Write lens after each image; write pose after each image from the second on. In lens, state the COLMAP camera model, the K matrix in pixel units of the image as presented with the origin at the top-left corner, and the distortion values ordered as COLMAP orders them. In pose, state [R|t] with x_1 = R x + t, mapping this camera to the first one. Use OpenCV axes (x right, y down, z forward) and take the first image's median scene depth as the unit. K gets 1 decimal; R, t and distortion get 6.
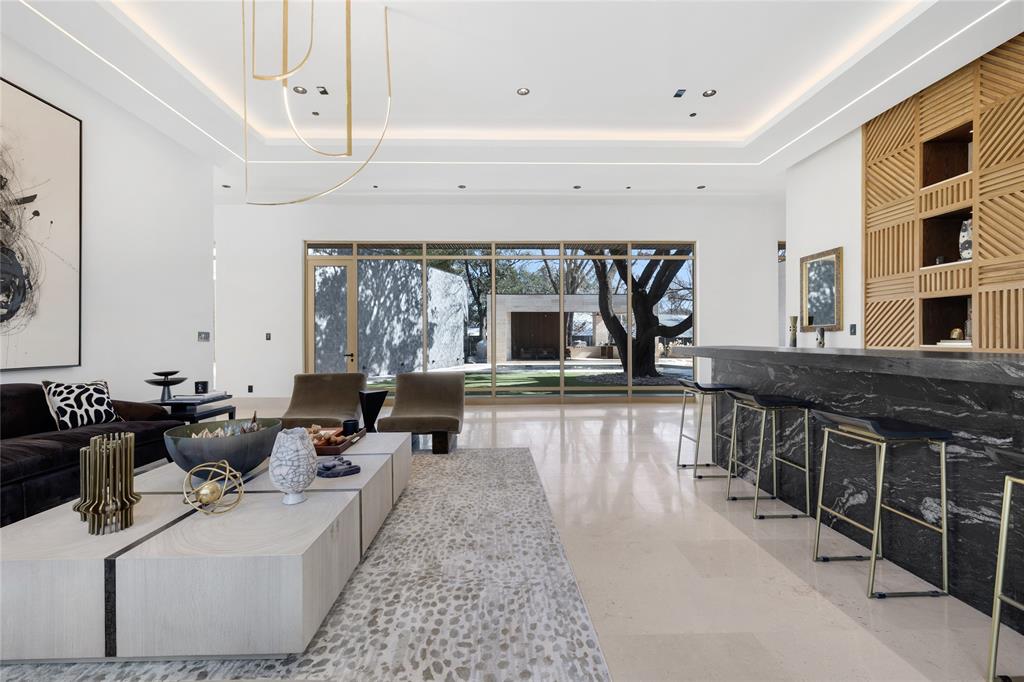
lens RADIAL K [[440.6, 0, 512.0], [0, 440.6, 341.0], [0, 0, 1]] dist [-0.000563, 0.000092]
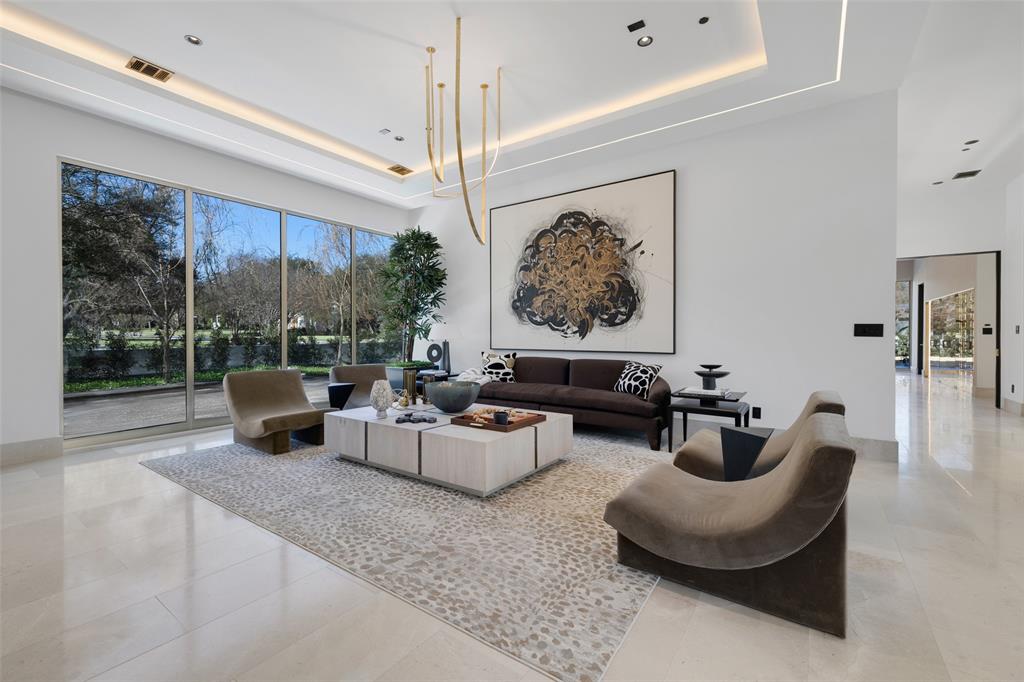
lens RADIAL K [[440.6, 0, 512.0], [0, 440.6, 341.0], [0, 0, 1]] dist [-0.000563, 0.000092]
pose [[-0.614999, 0.015524, -0.788375, 0.437337], [-0.000646, 0.999796, 0.020191, -0.010321], [0.788527, 0.012926, -0.614864, 1.637067]]
